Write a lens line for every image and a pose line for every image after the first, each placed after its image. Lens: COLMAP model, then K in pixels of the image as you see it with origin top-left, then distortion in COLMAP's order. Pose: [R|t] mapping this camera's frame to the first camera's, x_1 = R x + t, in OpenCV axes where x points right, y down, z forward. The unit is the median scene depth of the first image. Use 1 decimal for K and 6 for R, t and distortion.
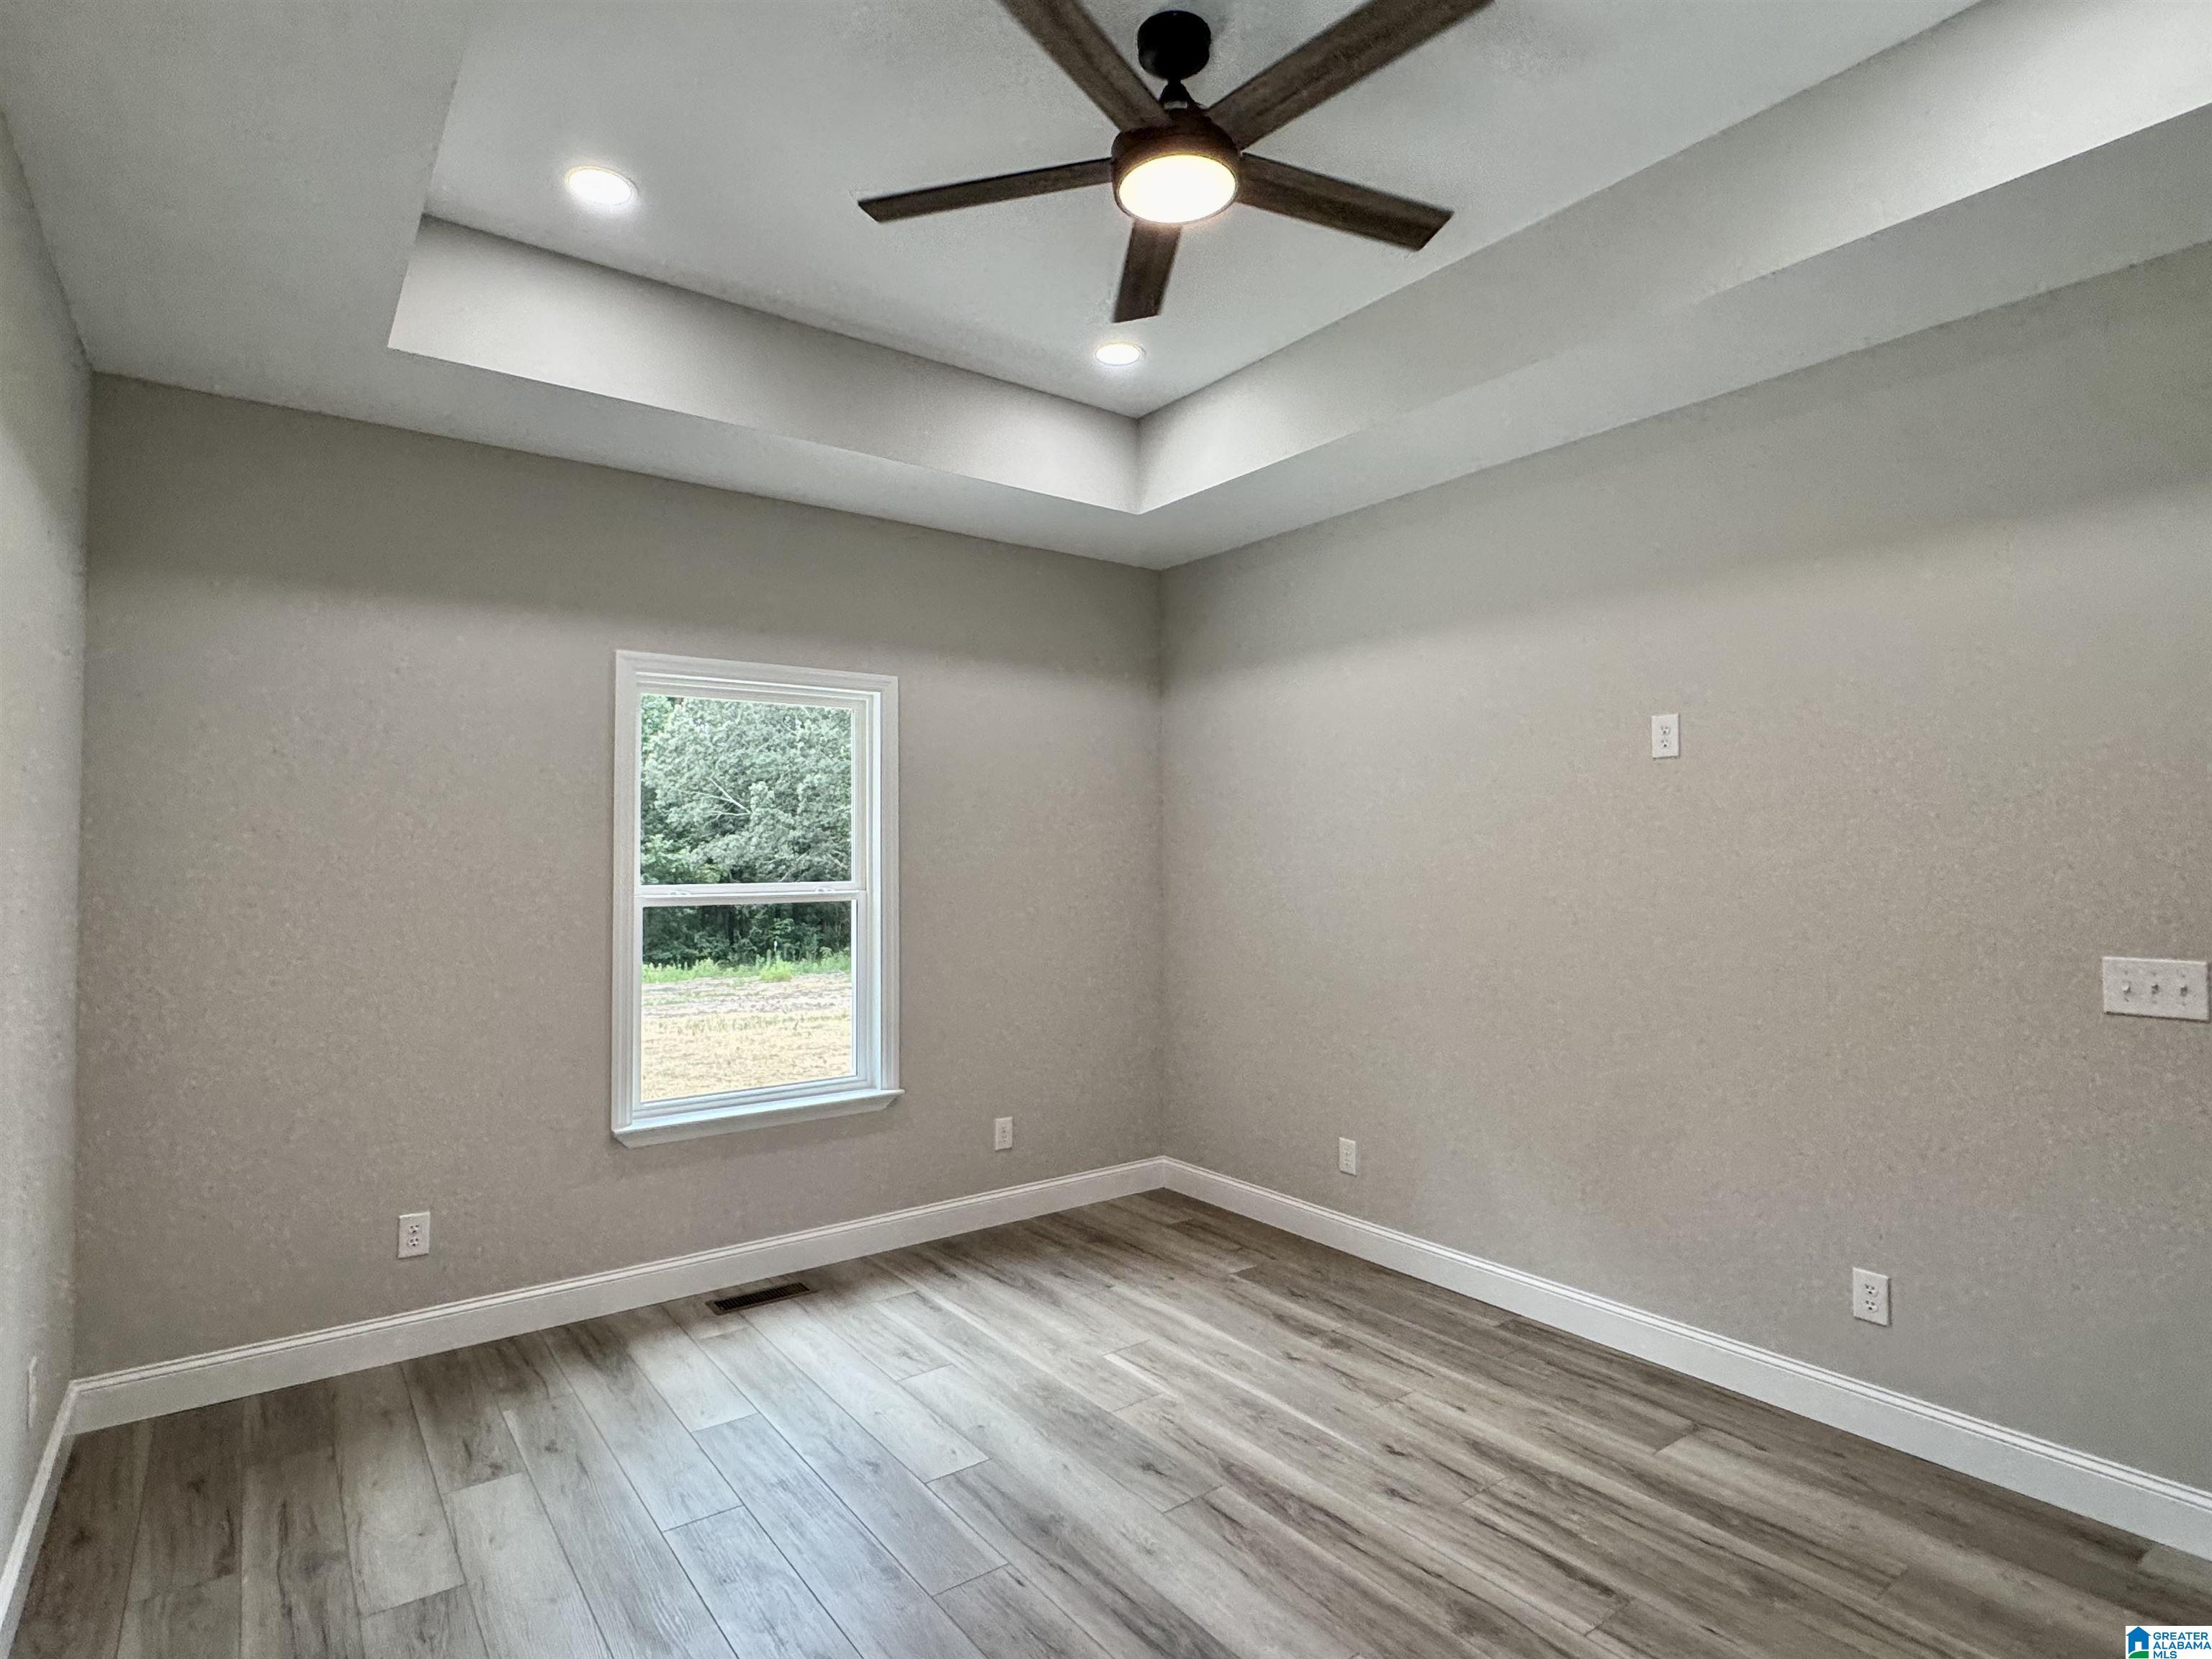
lens RADIAL K [[1148.2, 0, 1109.6], [0, 1148.2, 838.8], [0, 0, 1]] dist [0.002458, -0.001364]
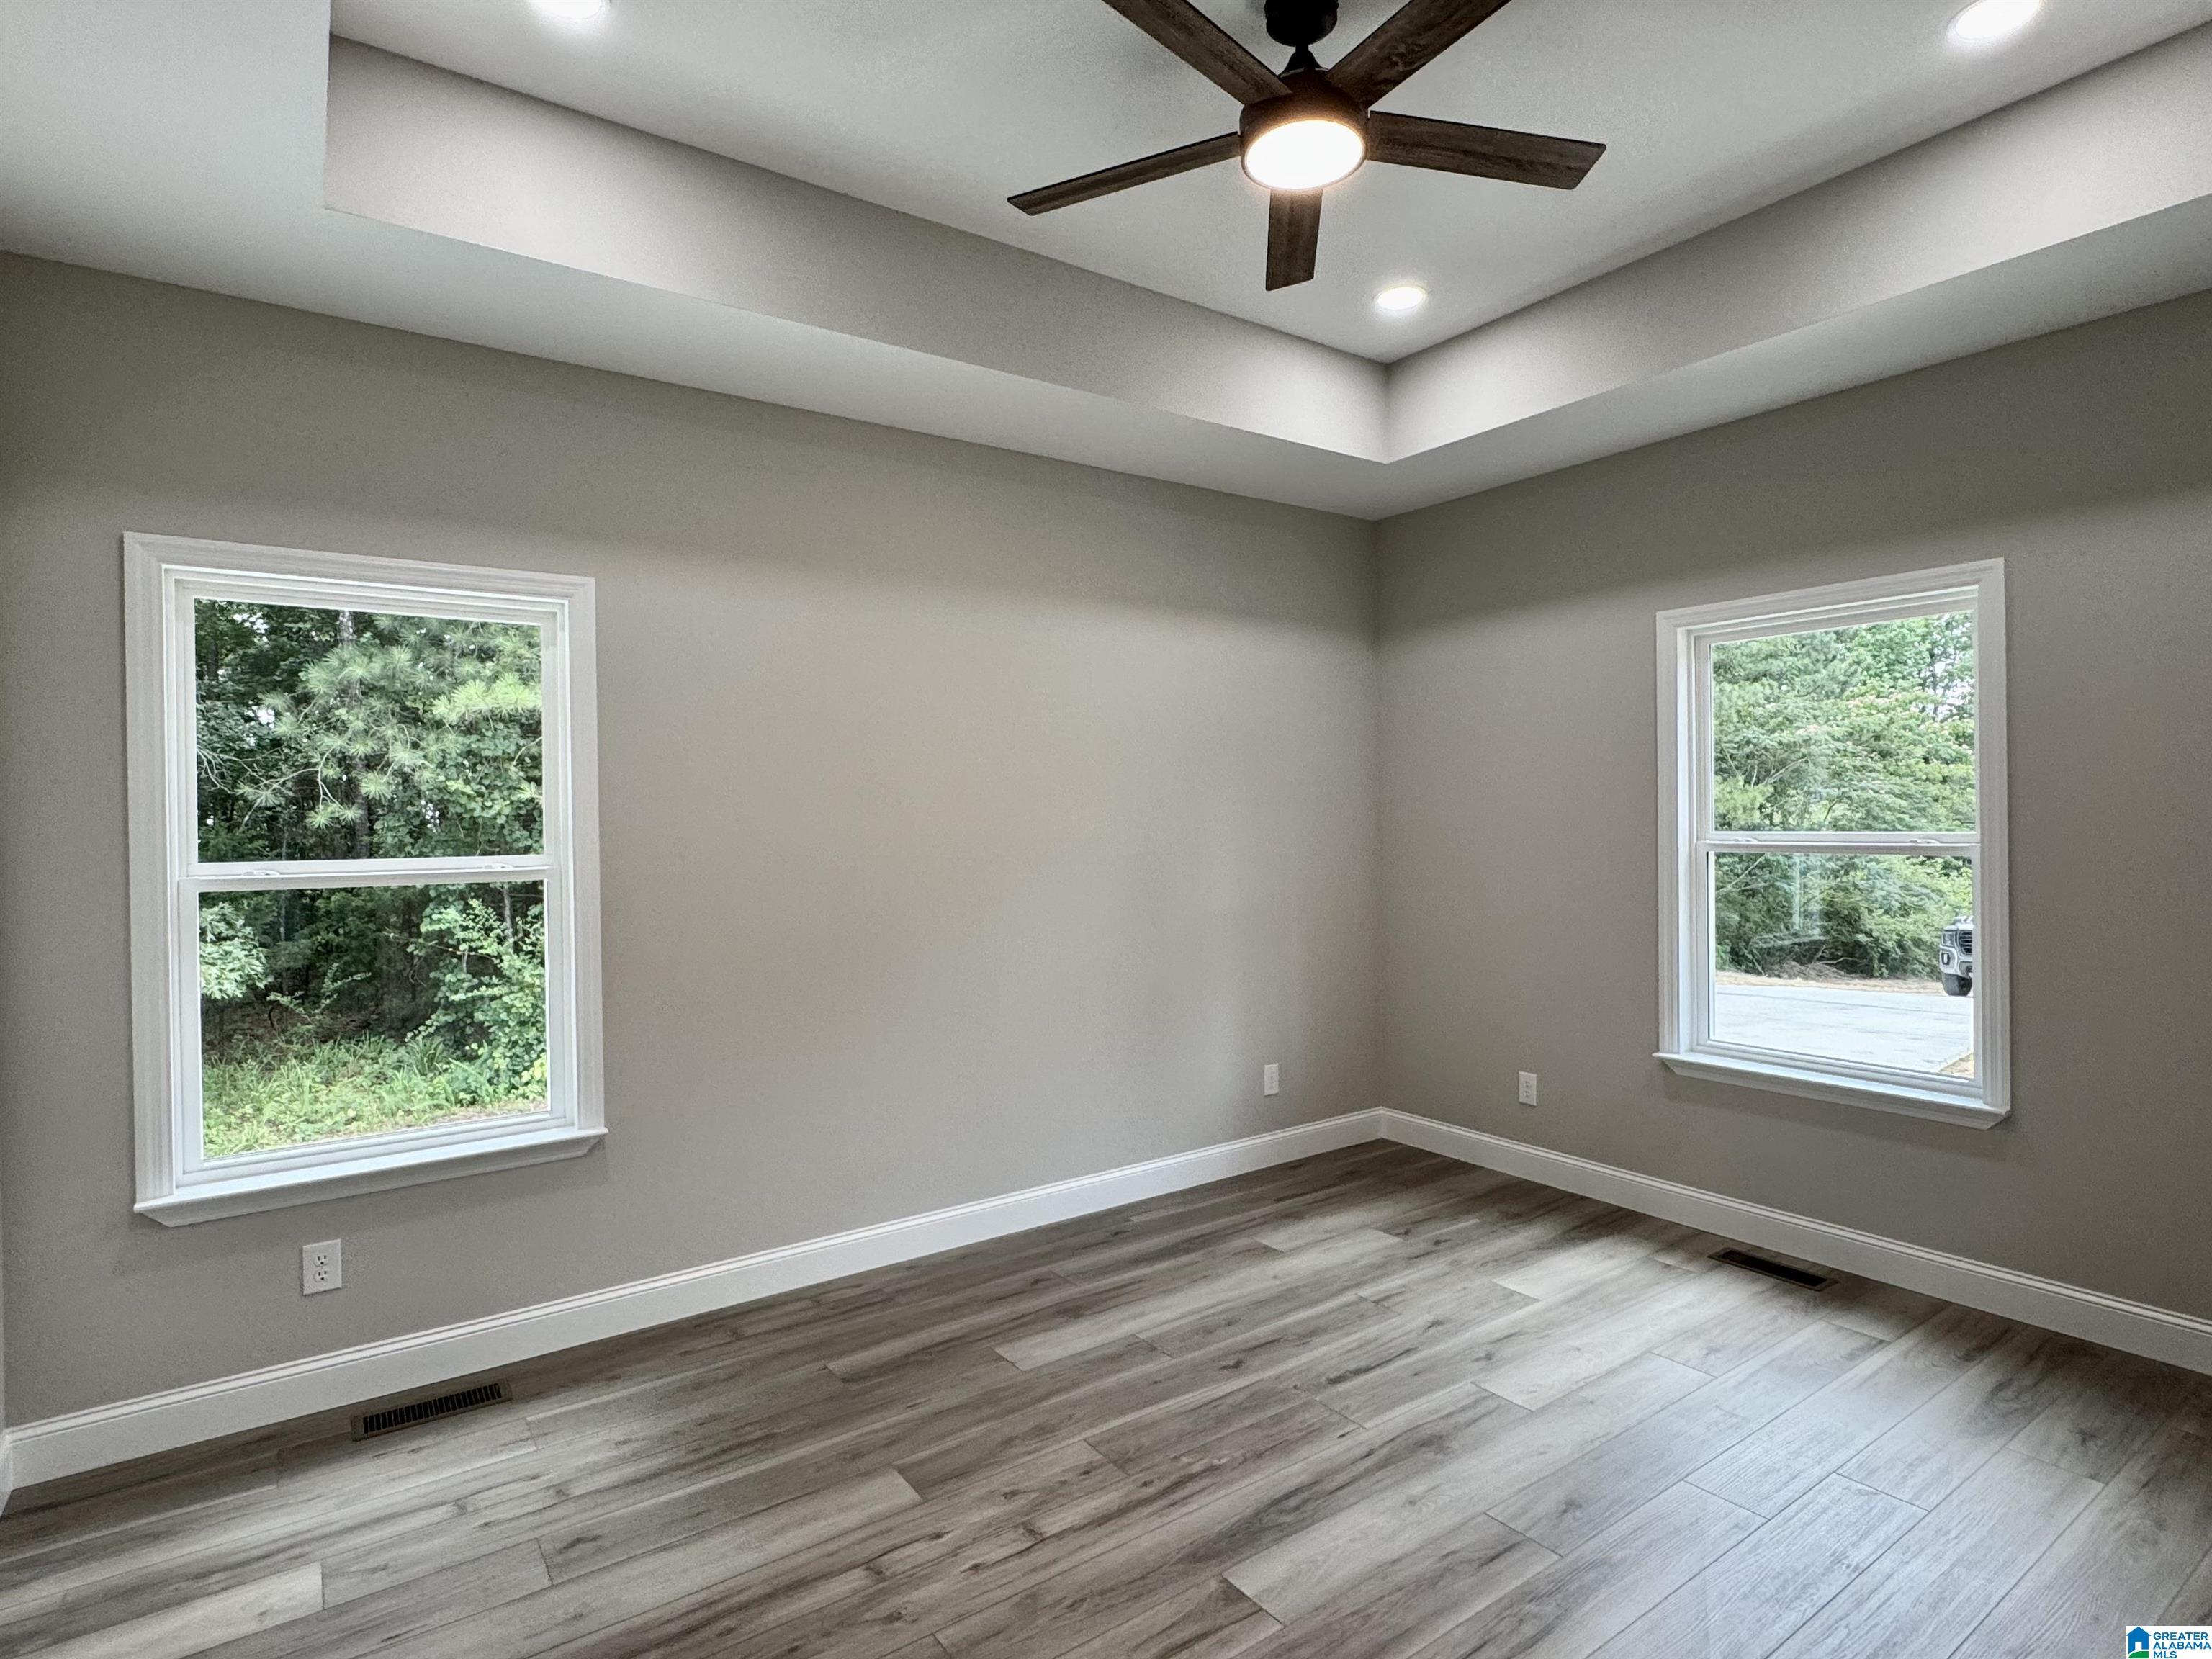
lens RADIAL K [[1148.2, 0, 1109.5], [0, 1148.2, 827.9], [0, 0, 1]] dist [0.002458, -0.001364]
pose [[-0.026552, 0.015217, -0.999532, 0.739595], [0.030362, 0.999435, 0.014409, 0.006980], [0.999186, -0.029966, -0.026999, 0.558175]]
